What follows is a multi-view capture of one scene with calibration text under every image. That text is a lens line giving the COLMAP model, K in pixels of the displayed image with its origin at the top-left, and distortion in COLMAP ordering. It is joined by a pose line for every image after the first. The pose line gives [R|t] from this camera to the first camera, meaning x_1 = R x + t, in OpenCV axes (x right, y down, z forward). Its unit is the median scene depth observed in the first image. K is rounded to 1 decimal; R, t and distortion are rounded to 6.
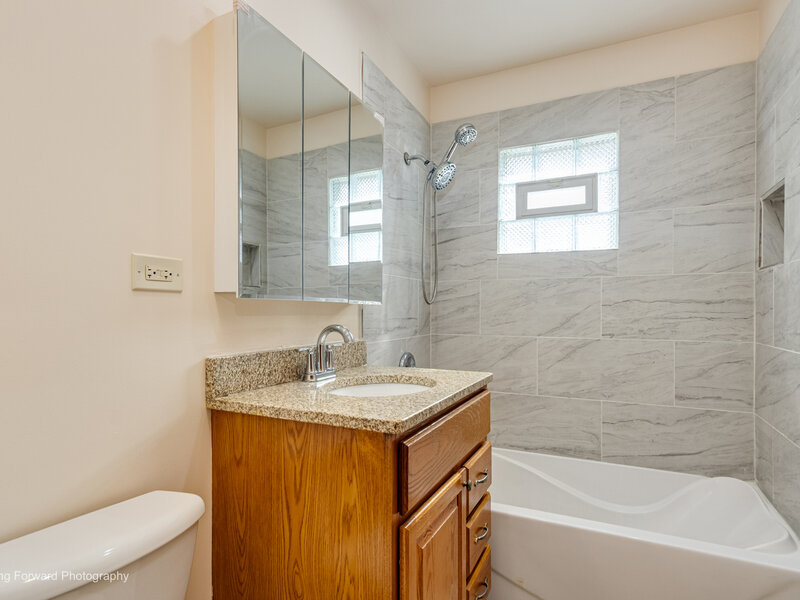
lens RADIAL K [[423.6, 0, 399.0], [0, 423.6, 318.0], [0, 0, 1]] dist [0.003405, 0.000331]
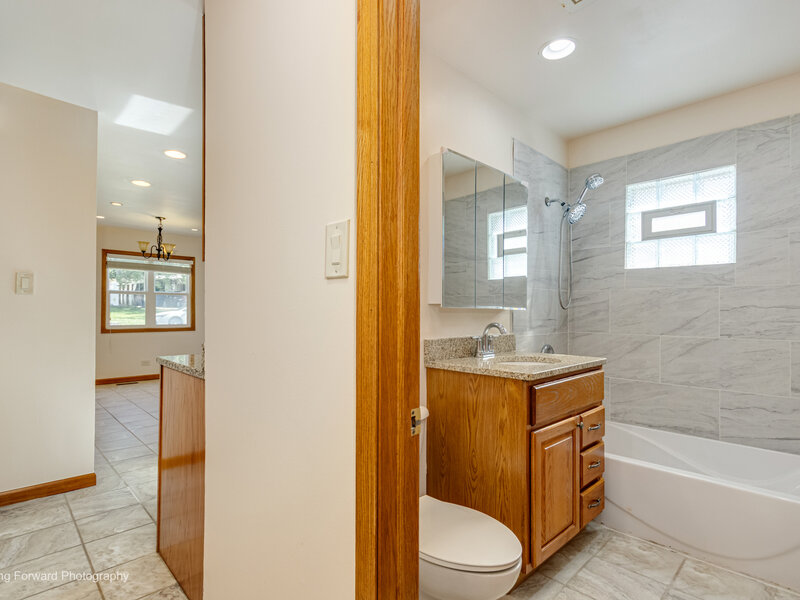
lens RADIAL K [[416.3, 0, 394.8], [0, 416.3, 306.3], [0, 0, 1]] dist [0.002647, 0.002455]
pose [[0.931001, -0.000675, -0.365017, 0.053227], [-0.009631, 0.999605, -0.026415, -0.001315], [0.364890, 0.028108, 0.930626, -0.436623]]
